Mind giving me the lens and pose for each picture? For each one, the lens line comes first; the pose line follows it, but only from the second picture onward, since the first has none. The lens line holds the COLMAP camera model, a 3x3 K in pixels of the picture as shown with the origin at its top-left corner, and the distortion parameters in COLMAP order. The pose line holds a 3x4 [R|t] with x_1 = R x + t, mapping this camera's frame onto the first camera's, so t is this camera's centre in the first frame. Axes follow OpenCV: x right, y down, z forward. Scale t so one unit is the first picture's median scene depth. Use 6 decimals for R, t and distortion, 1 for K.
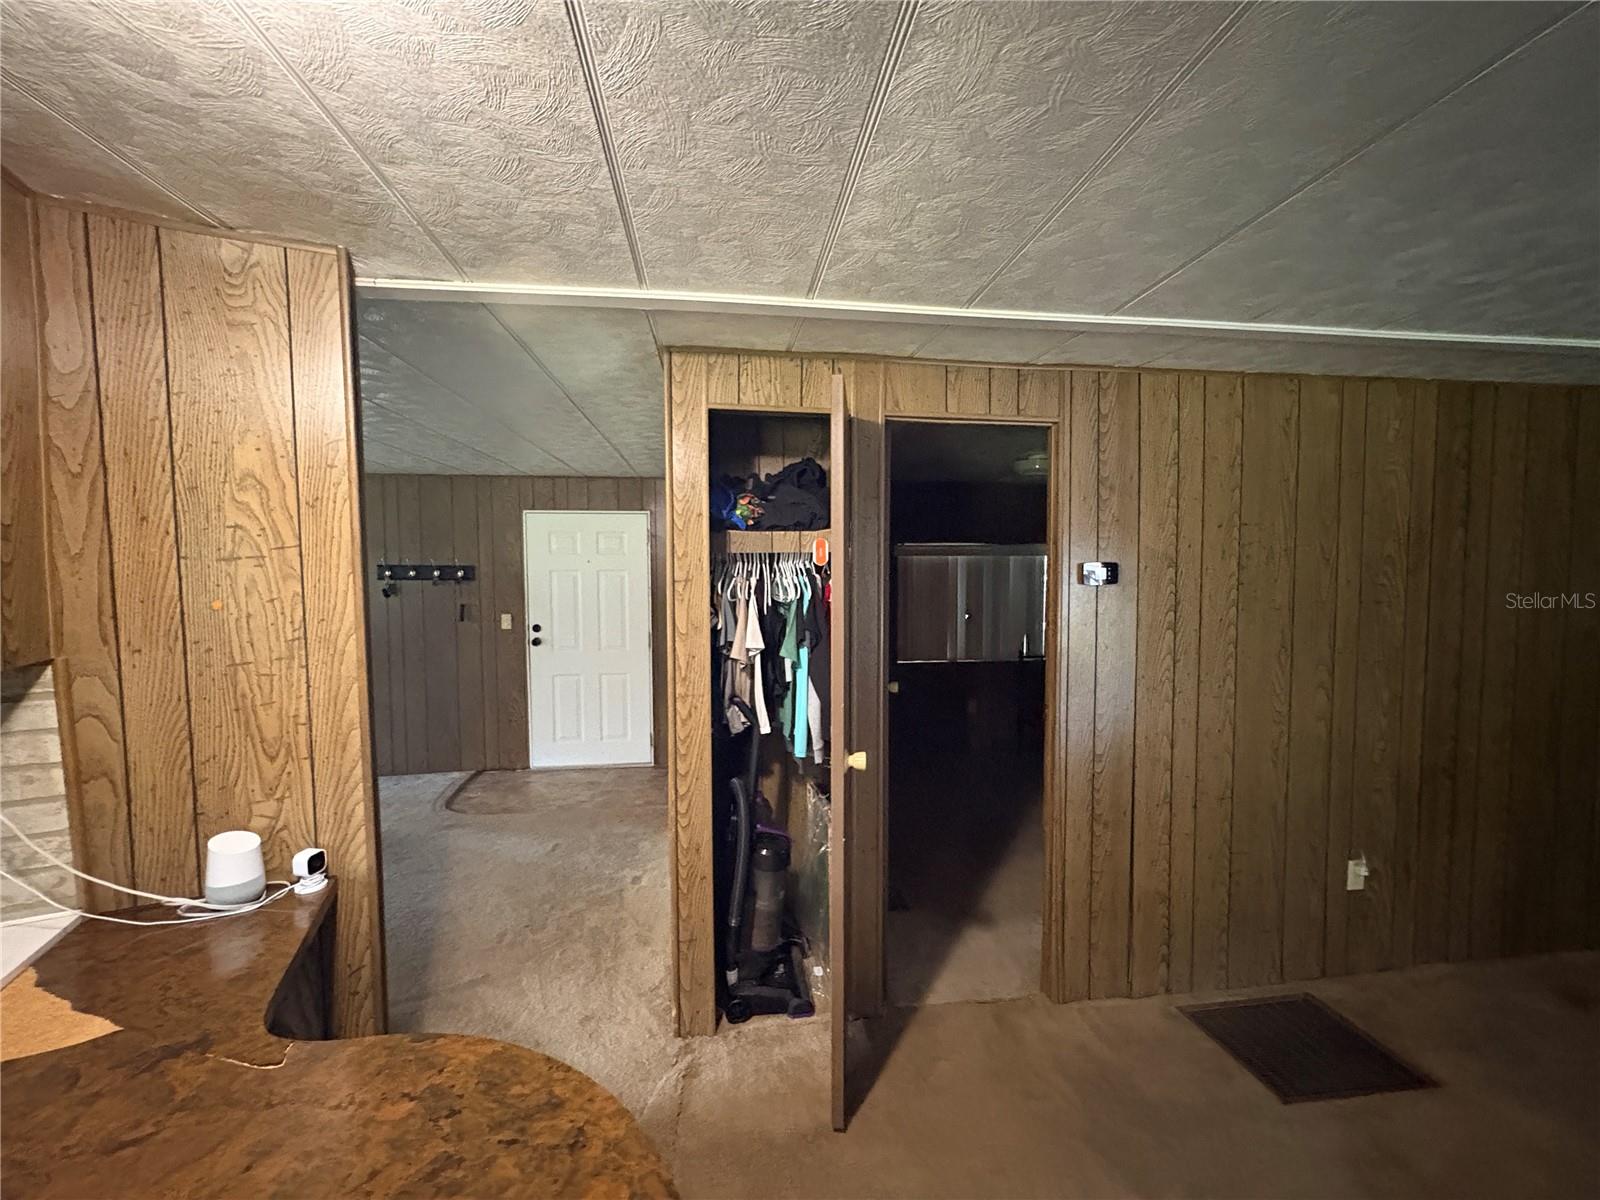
lens RADIAL K [[638.6, 0, 796.9], [0, 638.6, 599.9], [0, 0, 1]] dist [-0.000164, 0.000472]
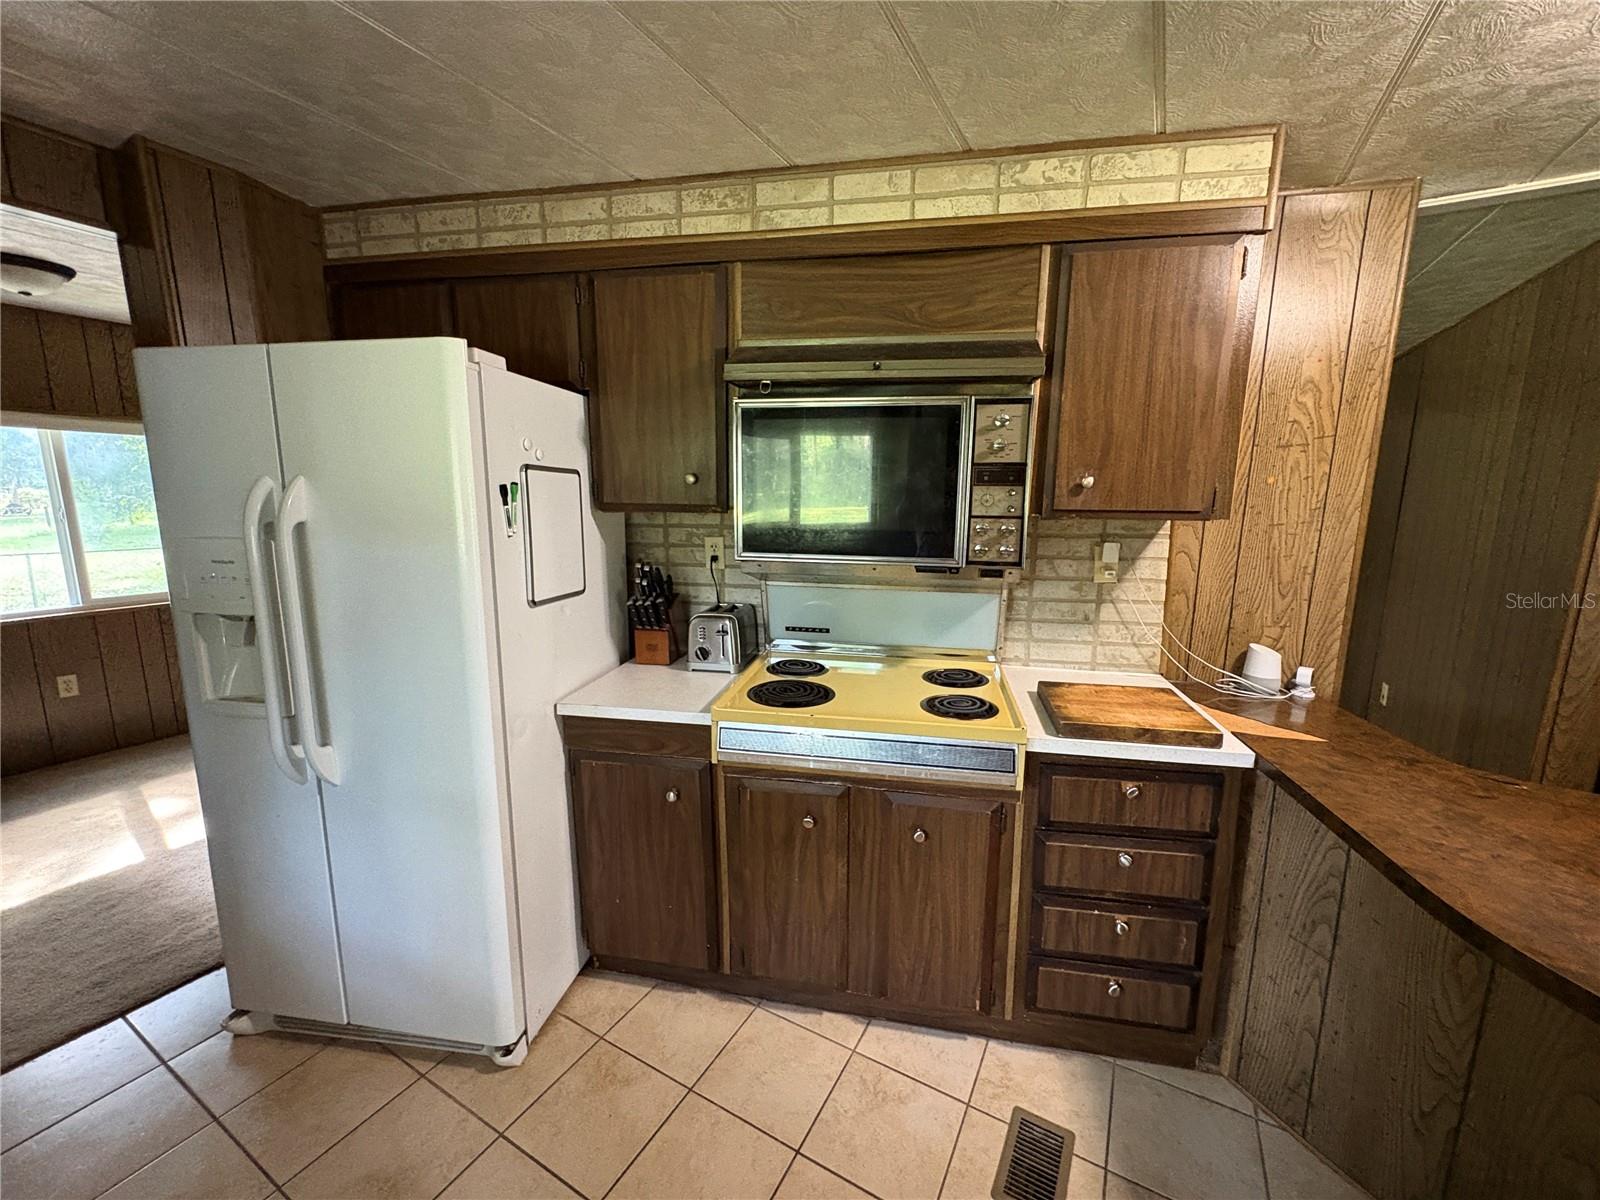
lens RADIAL K [[638.6, 0, 796.9], [0, 638.6, 599.9], [0, 0, 1]] dist [-0.000164, 0.000472]
pose [[0.803306, 0.113521, -0.584647, -0.734863], [-0.045666, 0.990516, 0.129583, 0.108485], [0.593813, -0.077396, 0.800872, -0.604589]]
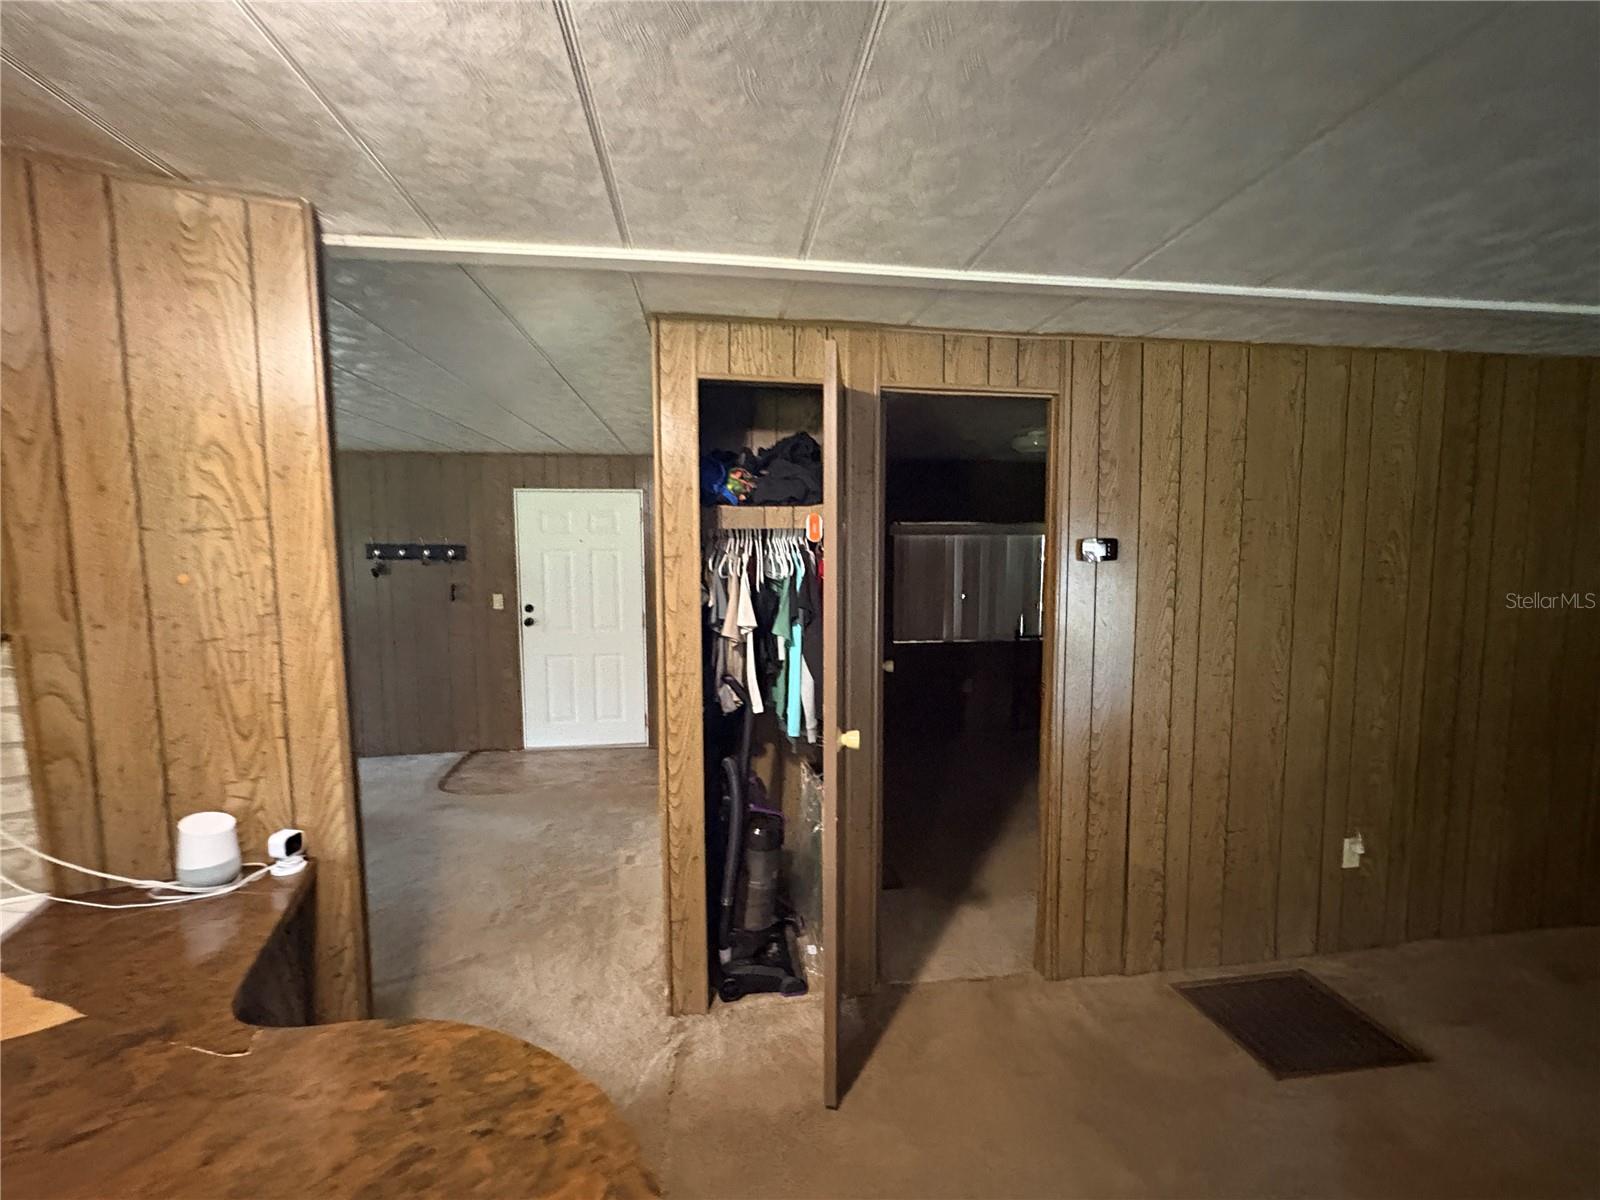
lens RADIAL K [[638.6, 0, 796.9], [0, 638.6, 599.9], [0, 0, 1]] dist [-0.000164, 0.000472]
pose [[0.999987, -0.000639, 0.005116, 0.007850], [0.000493, 0.999591, 0.028588, 0.010378], [-0.005132, -0.028585, 0.999578, 0.029066]]
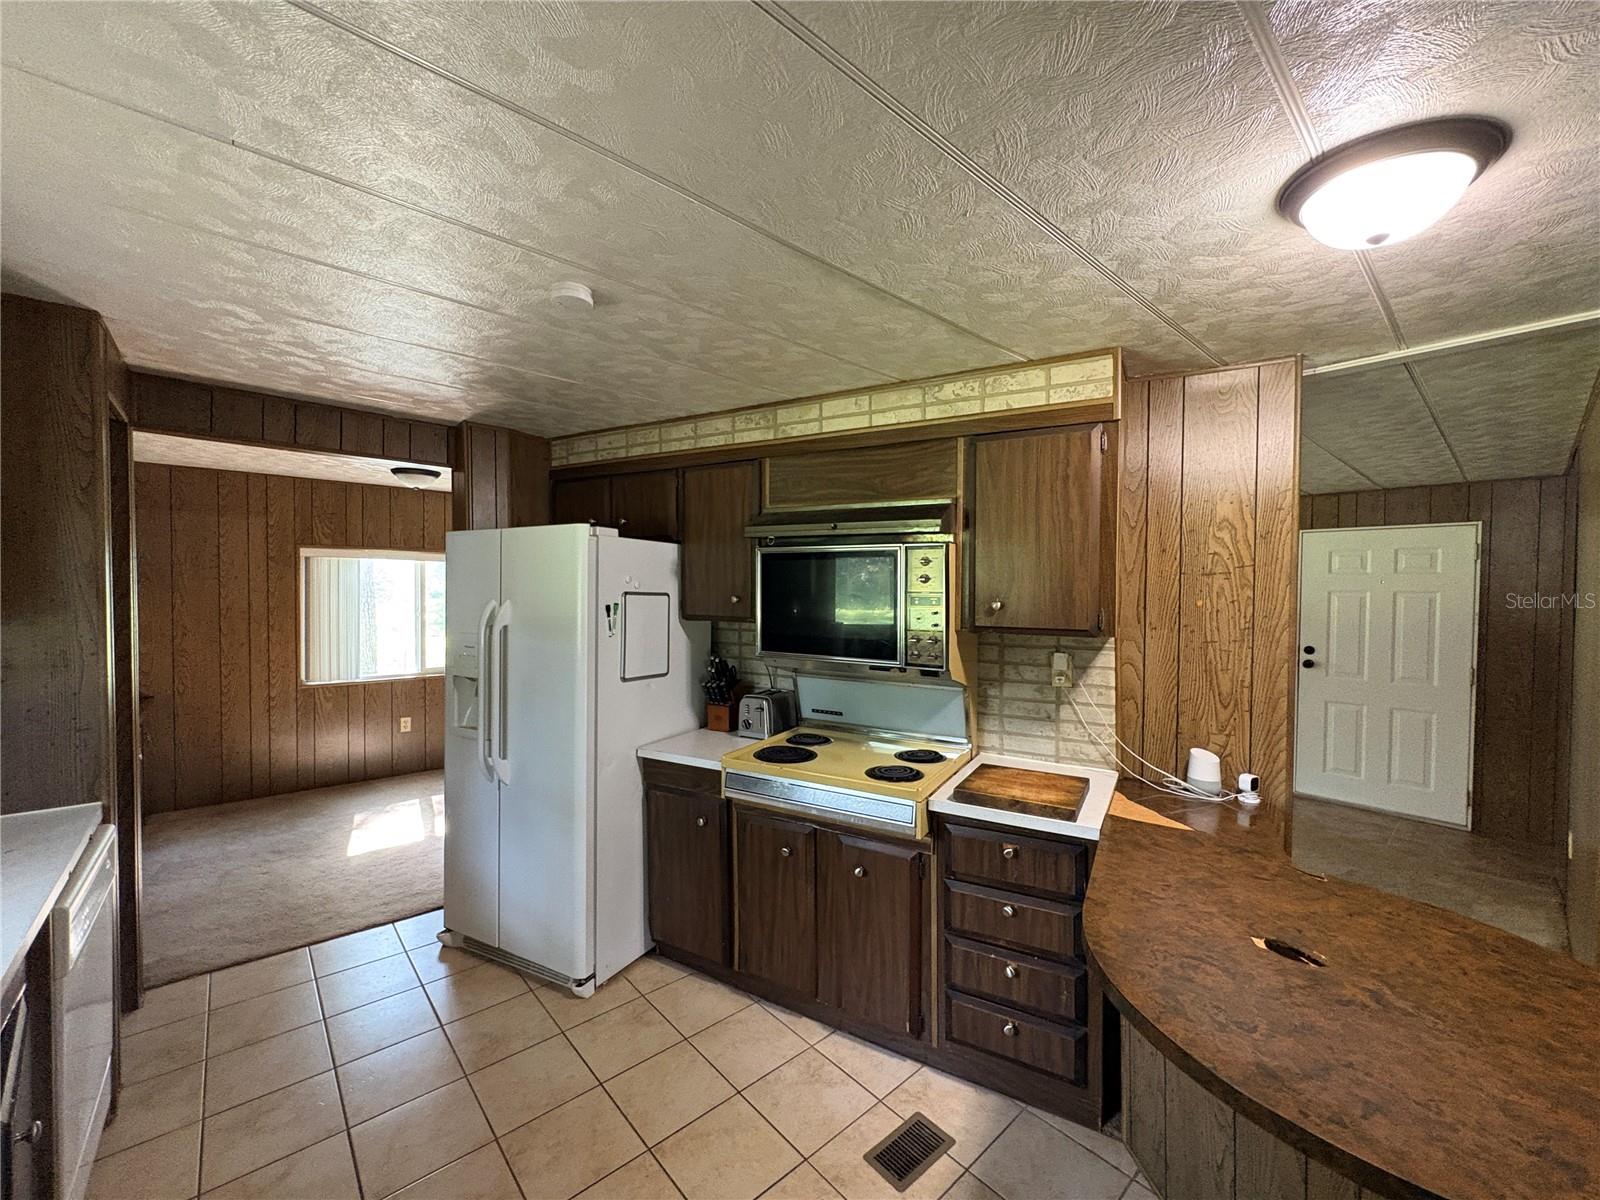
lens RADIAL K [[638.6, 0, 796.9], [0, 638.6, 599.9], [0, 0, 1]] dist [-0.000164, 0.000472]
pose [[0.564056, 0.027236, -0.825287, -0.134331], [-0.056874, 0.998364, -0.005923, 0.054161], [0.823775, 0.050279, 0.564682, -0.591569]]
